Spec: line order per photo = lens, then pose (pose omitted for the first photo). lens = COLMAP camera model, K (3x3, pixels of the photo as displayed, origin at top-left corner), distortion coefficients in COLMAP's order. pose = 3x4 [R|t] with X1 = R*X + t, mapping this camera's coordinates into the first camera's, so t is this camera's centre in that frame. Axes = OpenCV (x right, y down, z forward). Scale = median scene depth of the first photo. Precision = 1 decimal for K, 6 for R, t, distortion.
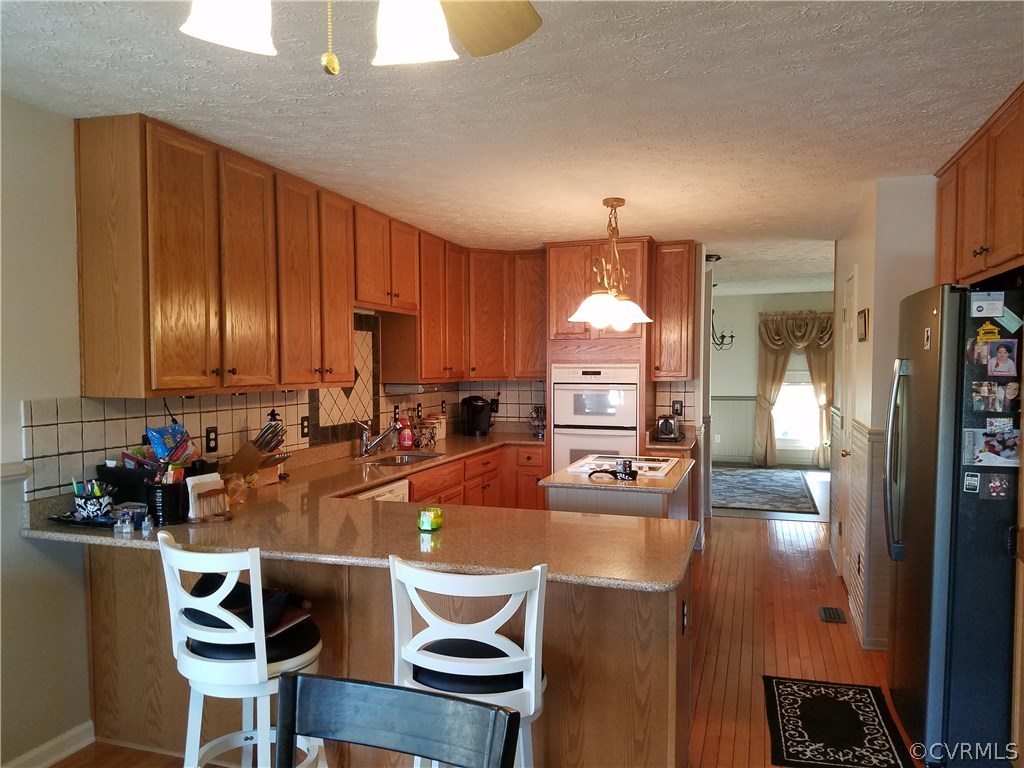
lens RADIAL K [[795.7, 0, 487.8], [0, 795.7, 396.0], [0, 0, 1]] dist [0.175122, -0.283242]
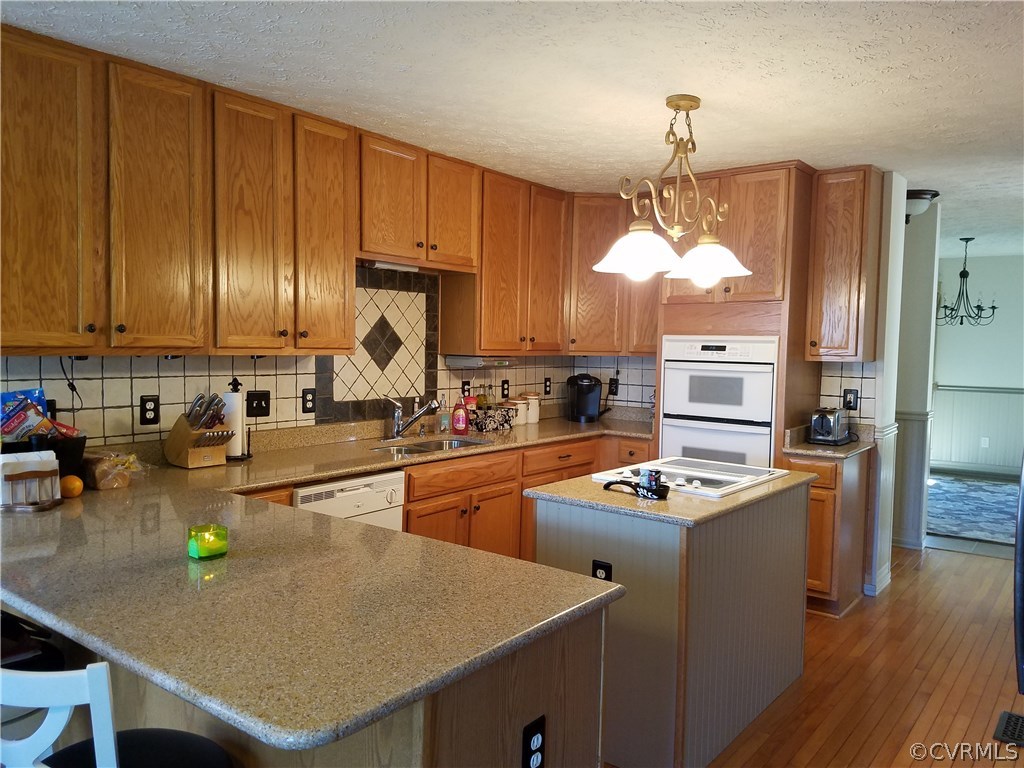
lens RADIAL K [[780.0, 0, 489.1], [0, 780.0, 387.0], [0, 0, 1]] dist [0.163367, -0.268268]
pose [[0.935504, 0.039919, -0.351054, 0.226863], [-0.034274, 0.999164, 0.022280, -0.001414], [0.351650, -0.008811, 0.936090, 0.258007]]
